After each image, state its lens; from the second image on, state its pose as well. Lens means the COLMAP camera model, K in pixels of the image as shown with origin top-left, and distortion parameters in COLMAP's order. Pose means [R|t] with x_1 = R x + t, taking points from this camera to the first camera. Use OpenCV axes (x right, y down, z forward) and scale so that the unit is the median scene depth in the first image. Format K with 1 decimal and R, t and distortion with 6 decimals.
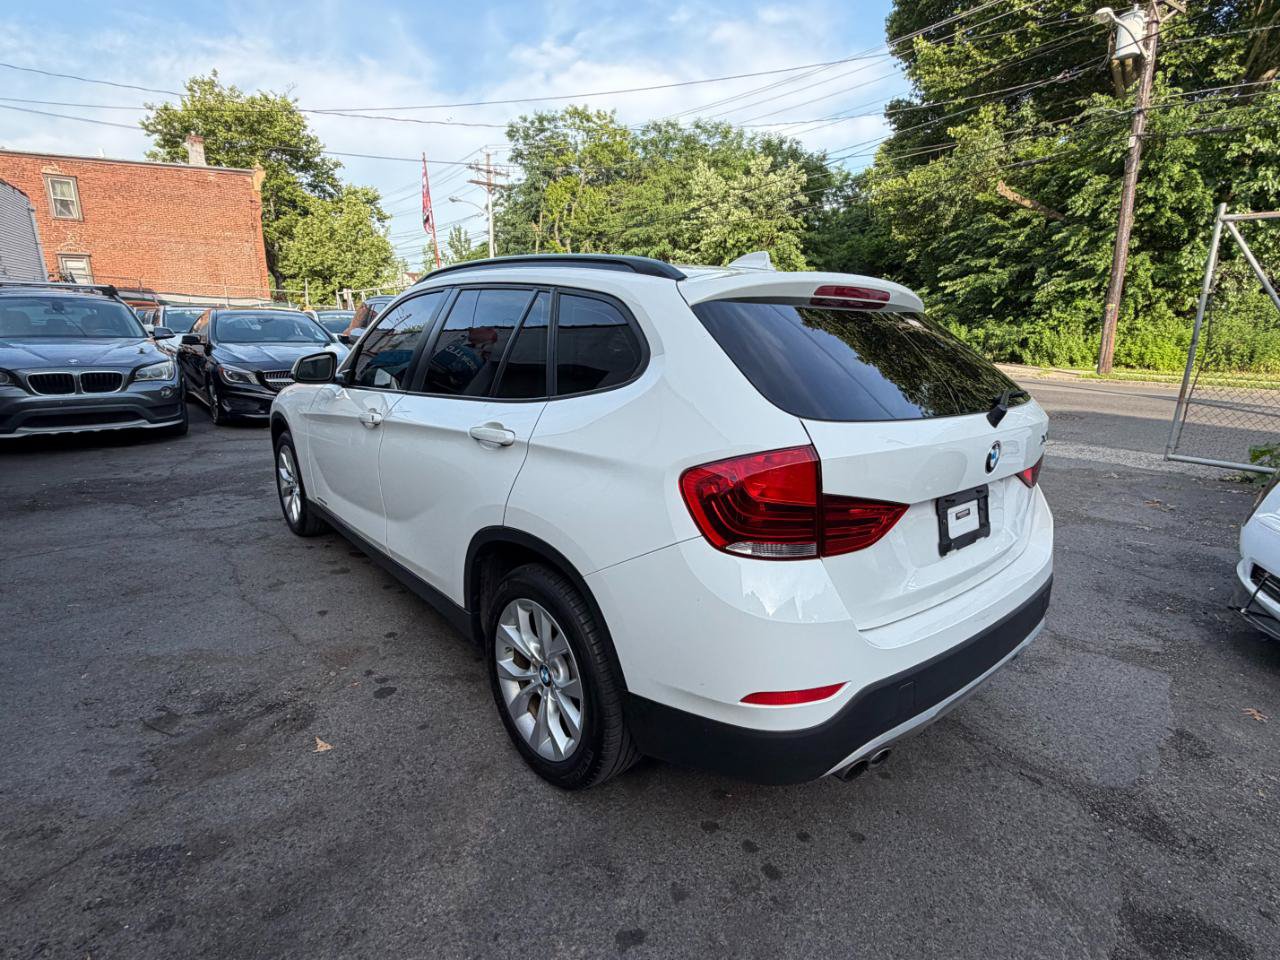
lens RADIAL K [[654.6, 0, 635.2], [0, 654.6, 482.6], [0, 0, 1]] dist [0.003306, -0.001479]
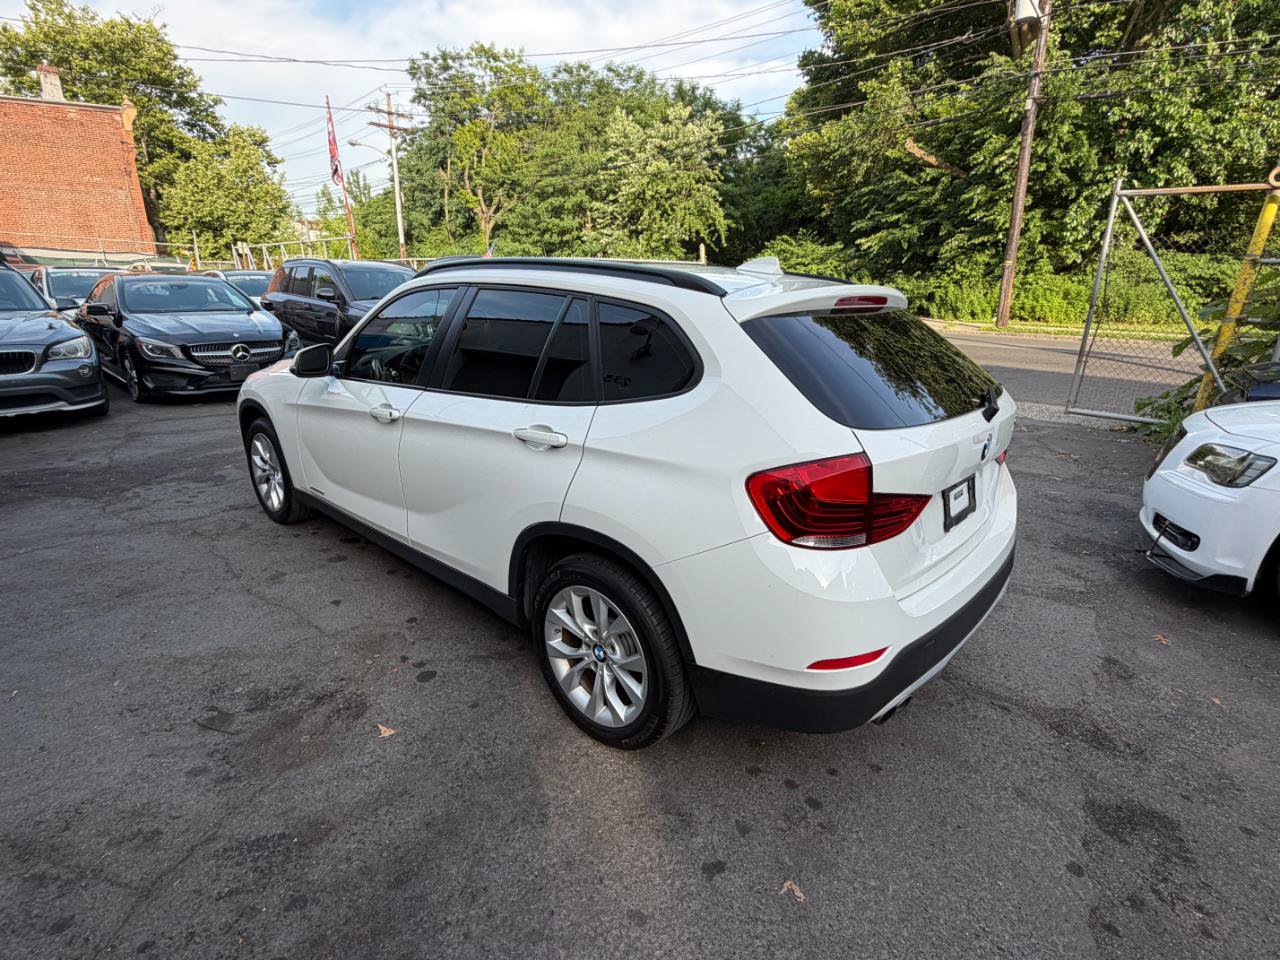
lens RADIAL K [[654.6, 0, 634.1], [0, 654.6, 481.2], [0, 0, 1]] dist [0.003306, -0.001479]
pose [[0.992197, -0.040868, 0.117791, -0.107747], [0.032849, 0.997060, 0.069233, -0.038331], [-0.120274, -0.064823, 0.990622, -0.047631]]
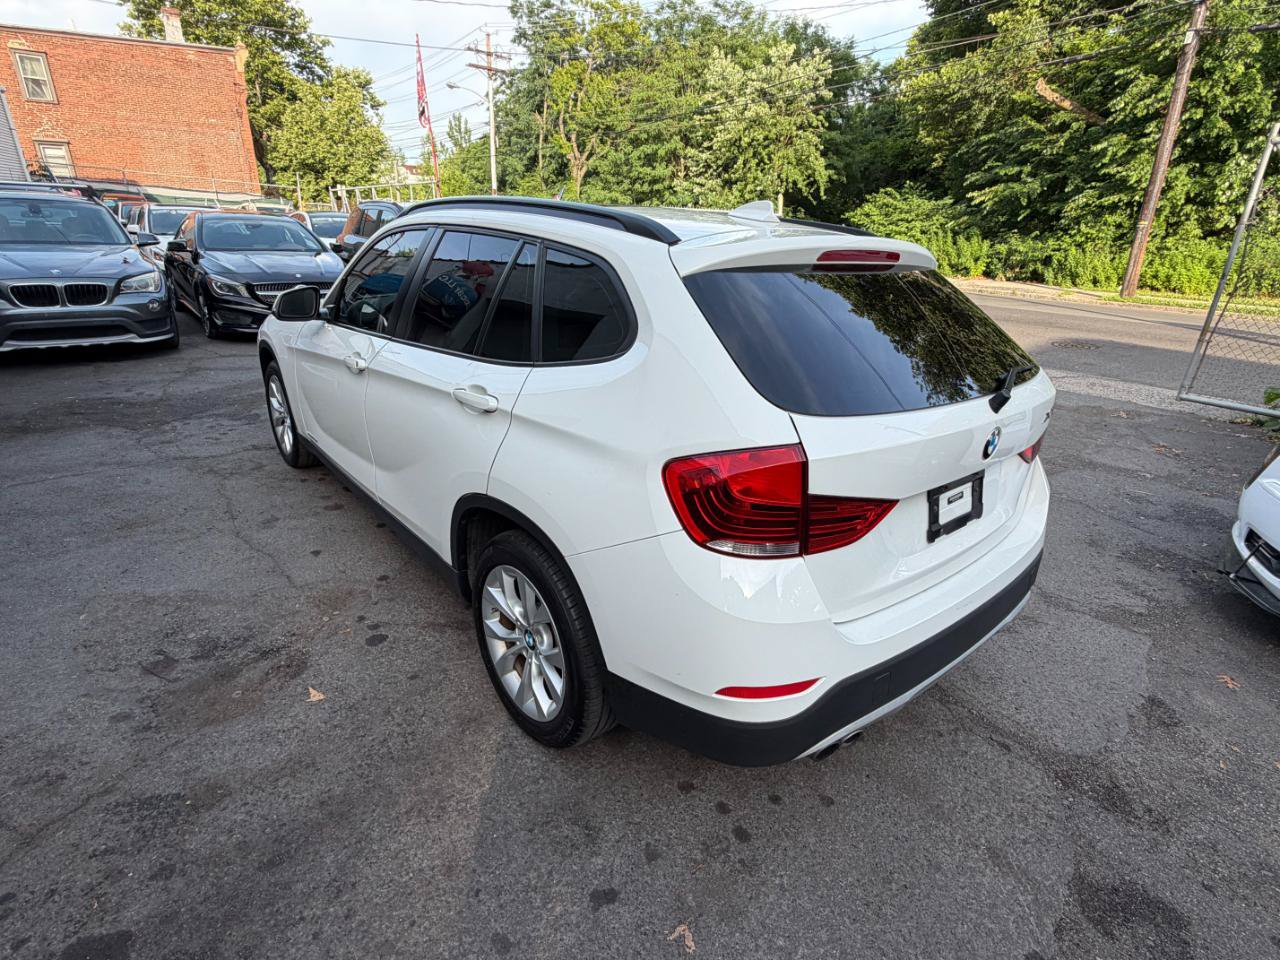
lens RADIAL K [[654.6, 0, 634.0], [0, 654.6, 481.4], [0, 0, 1]] dist [0.003306, -0.001479]
pose [[0.999695, 0.024186, -0.005072, 0.012671], [-0.023290, 0.990731, 0.133829, -0.047650], [0.008262, -0.133670, 0.990991, 0.015579]]
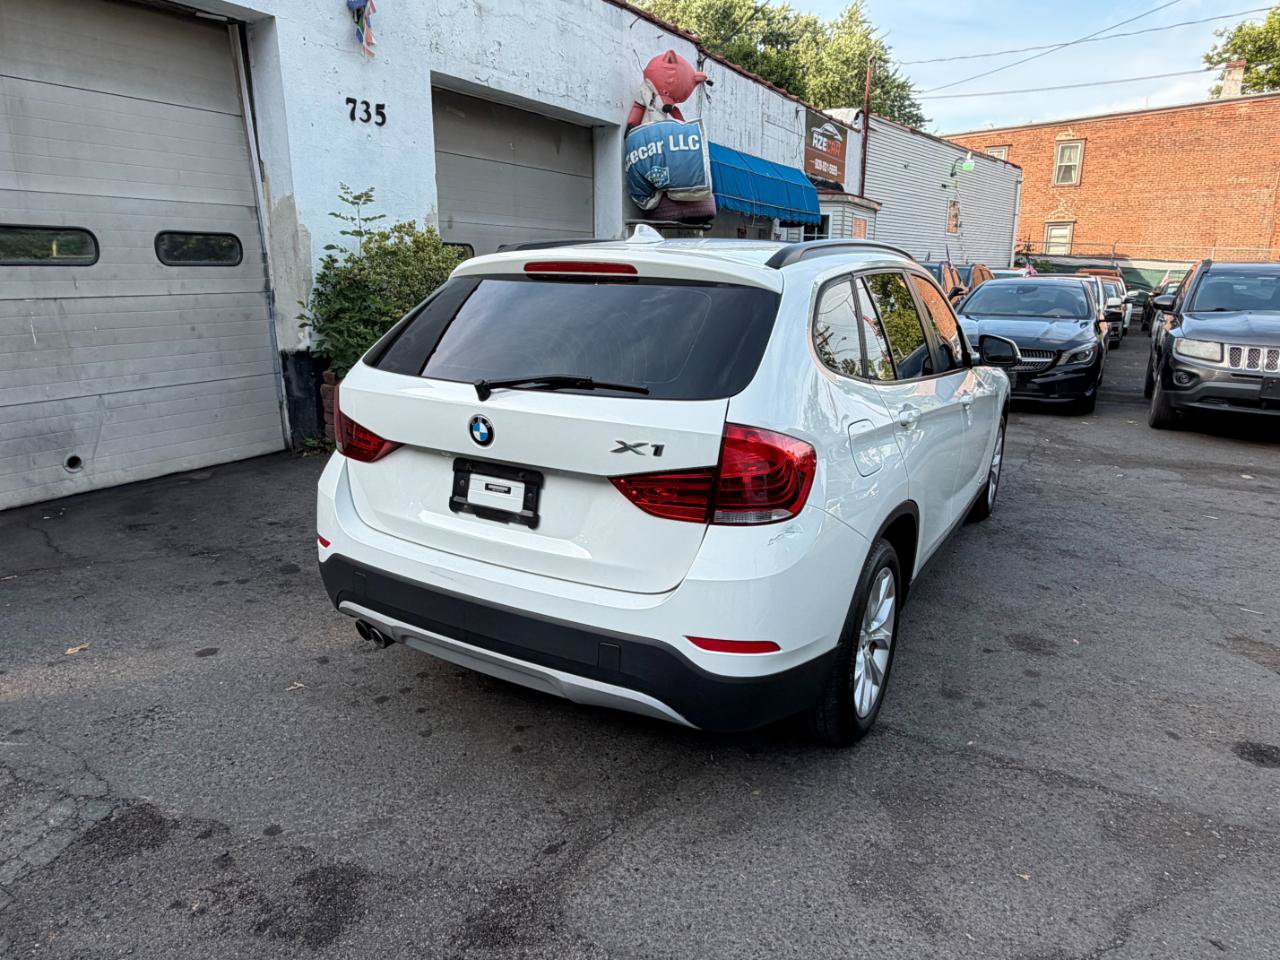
lens RADIAL K [[819.9, 0, 636.4], [0, 819.9, 481.9], [0, 0, 1]] dist [0.001817, 0.000614]
pose [[0.328170, 0.220220, -0.918590, 0.853375], [-0.232679, 0.961328, 0.147341, -0.097091], [0.915514, 0.165384, 0.366719, 0.365198]]
